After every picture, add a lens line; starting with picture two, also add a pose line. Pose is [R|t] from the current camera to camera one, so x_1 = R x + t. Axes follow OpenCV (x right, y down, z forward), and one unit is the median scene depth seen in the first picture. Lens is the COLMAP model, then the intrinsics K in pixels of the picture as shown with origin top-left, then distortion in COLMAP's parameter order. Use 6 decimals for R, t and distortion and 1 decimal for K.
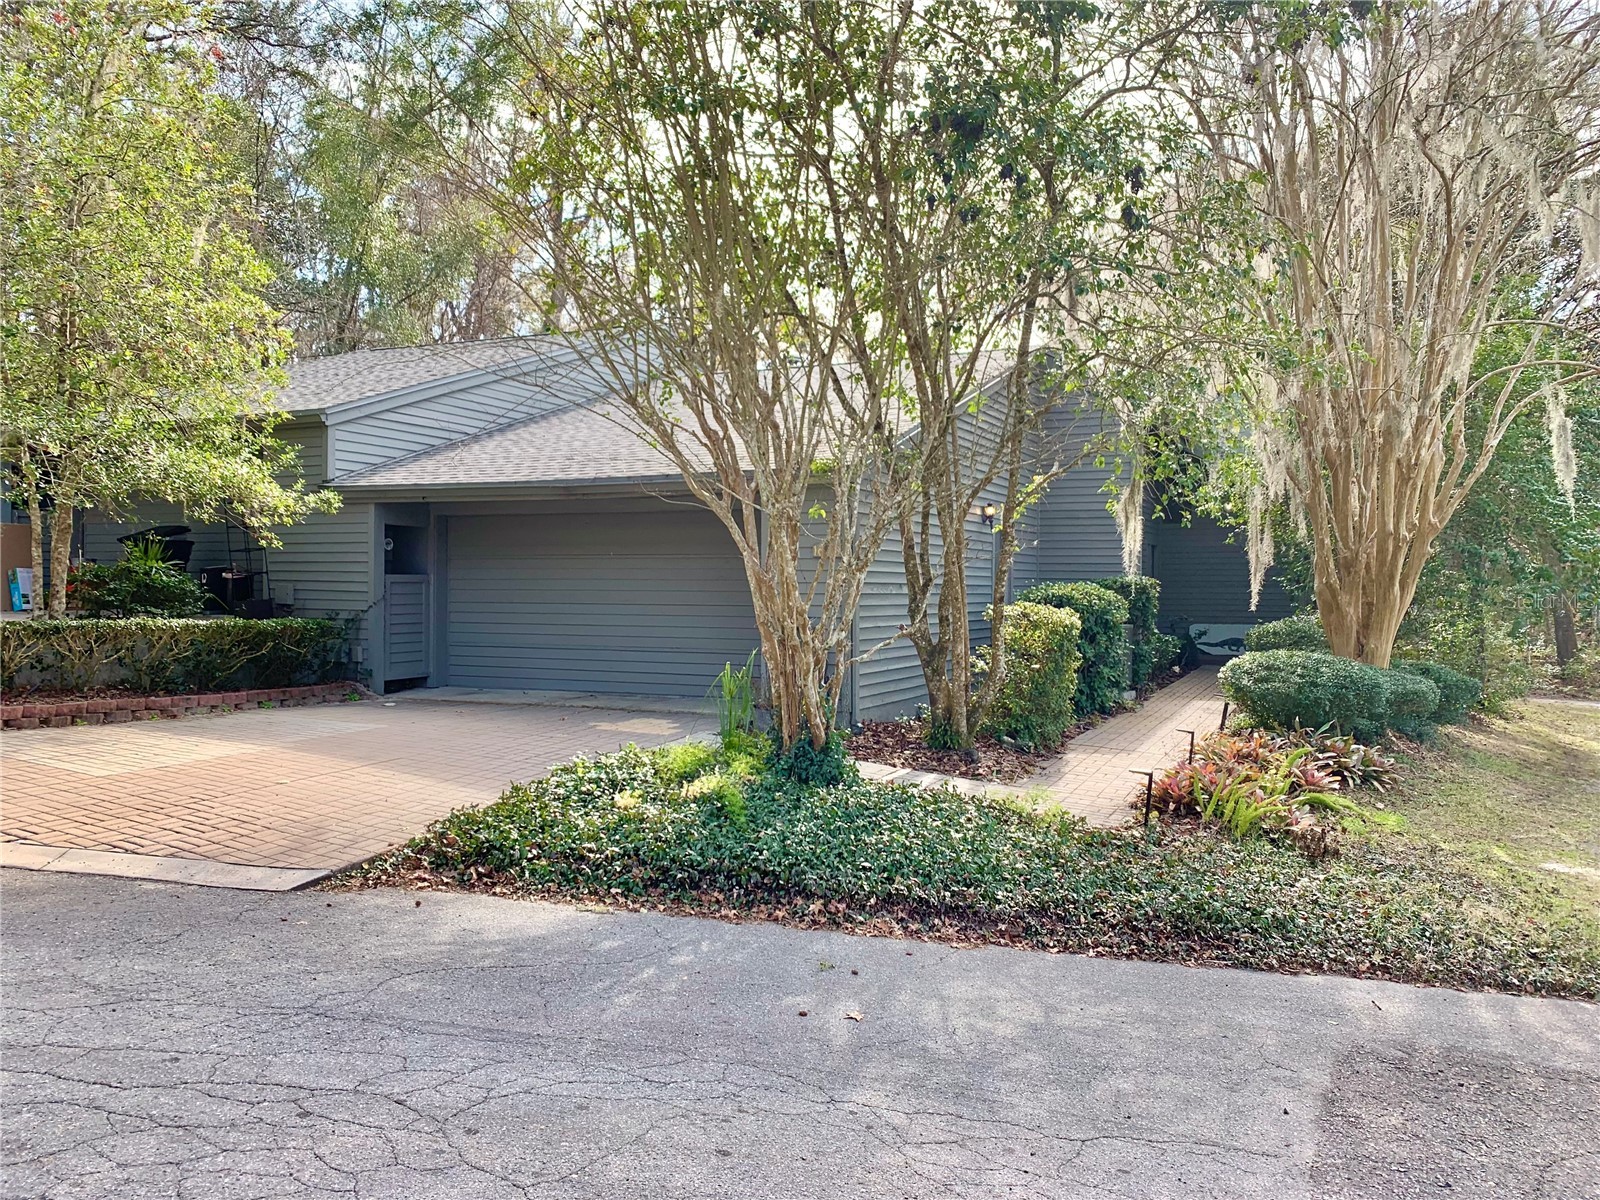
lens RADIAL K [[1208.5, 0, 800.0], [0, 1208.5, 600.0], [0, 0, 1]] dist [-0.000898, -0.005029]
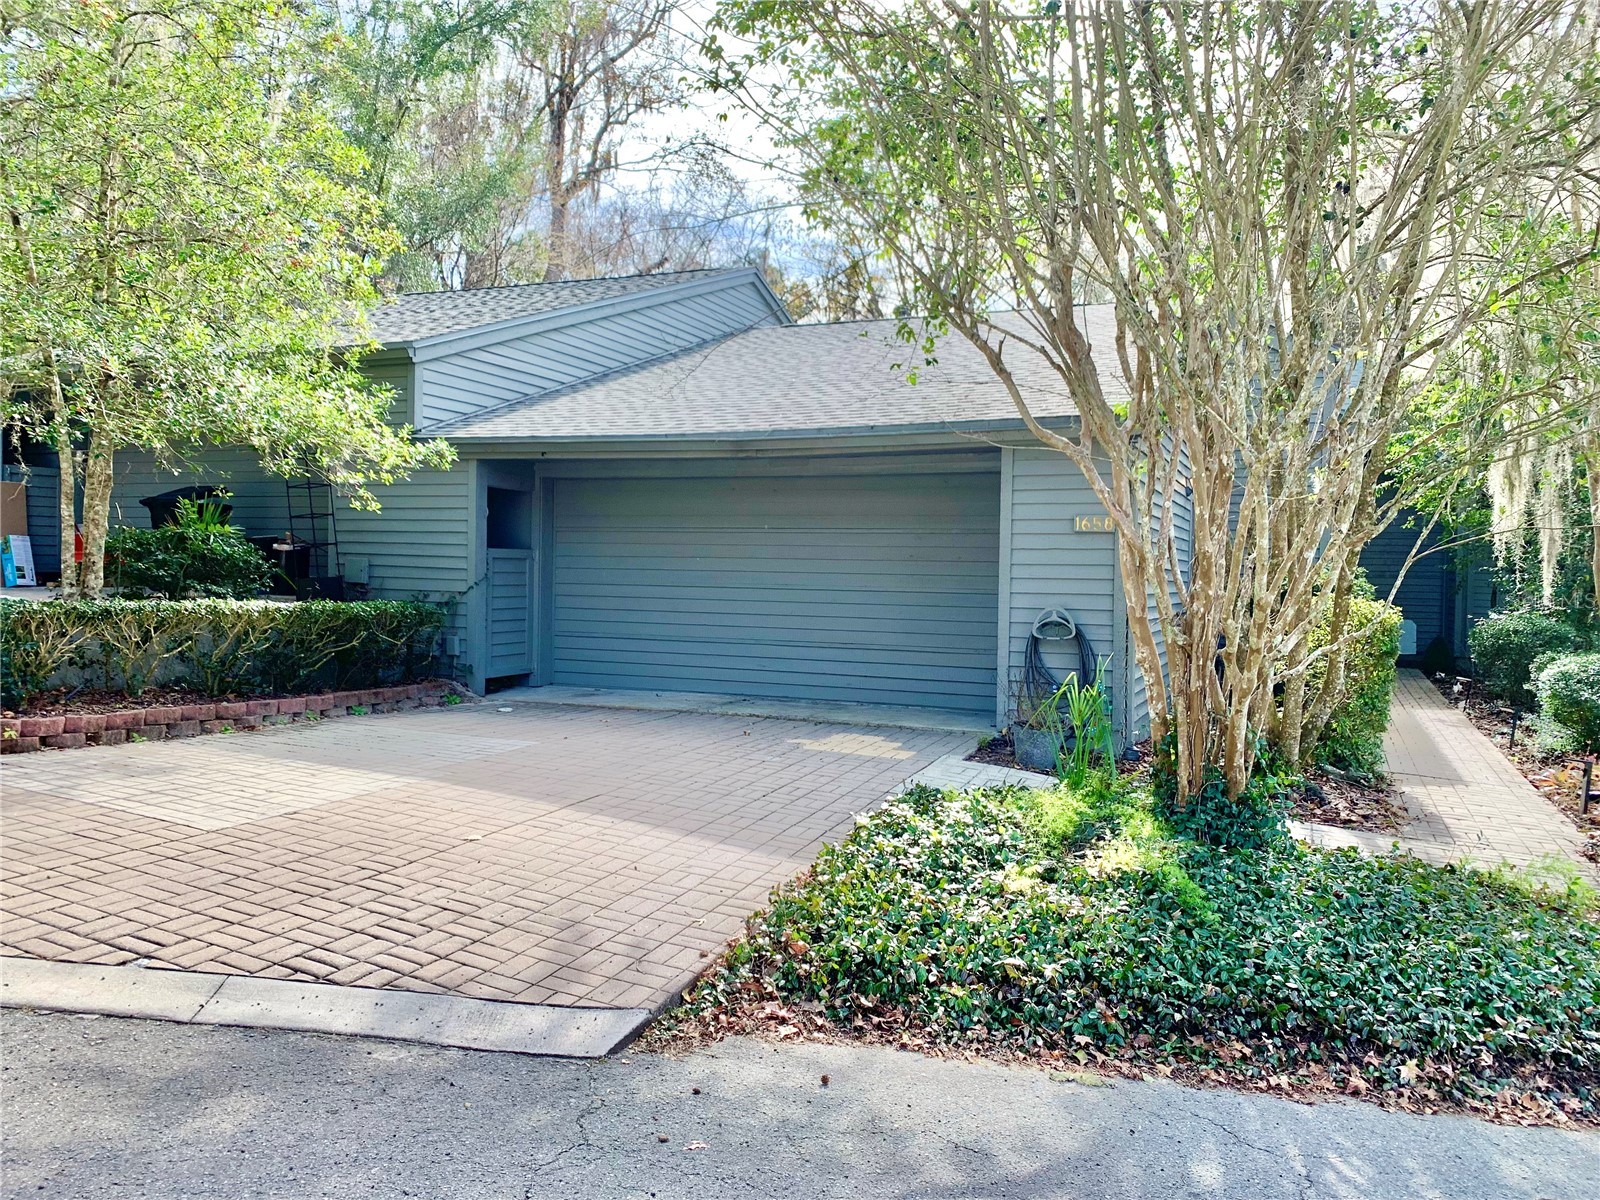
lens RADIAL K [[1226.0, 0, 800.0], [0, 1226.0, 600.0], [0, 0, 1]] dist [0.062649, -0.108673]
pose [[0.999652, 0.012481, 0.023247, -0.173268], [-0.012769, 0.999843, 0.012260, 0.001108], [-0.023090, -0.012553, 0.999655, 0.191084]]
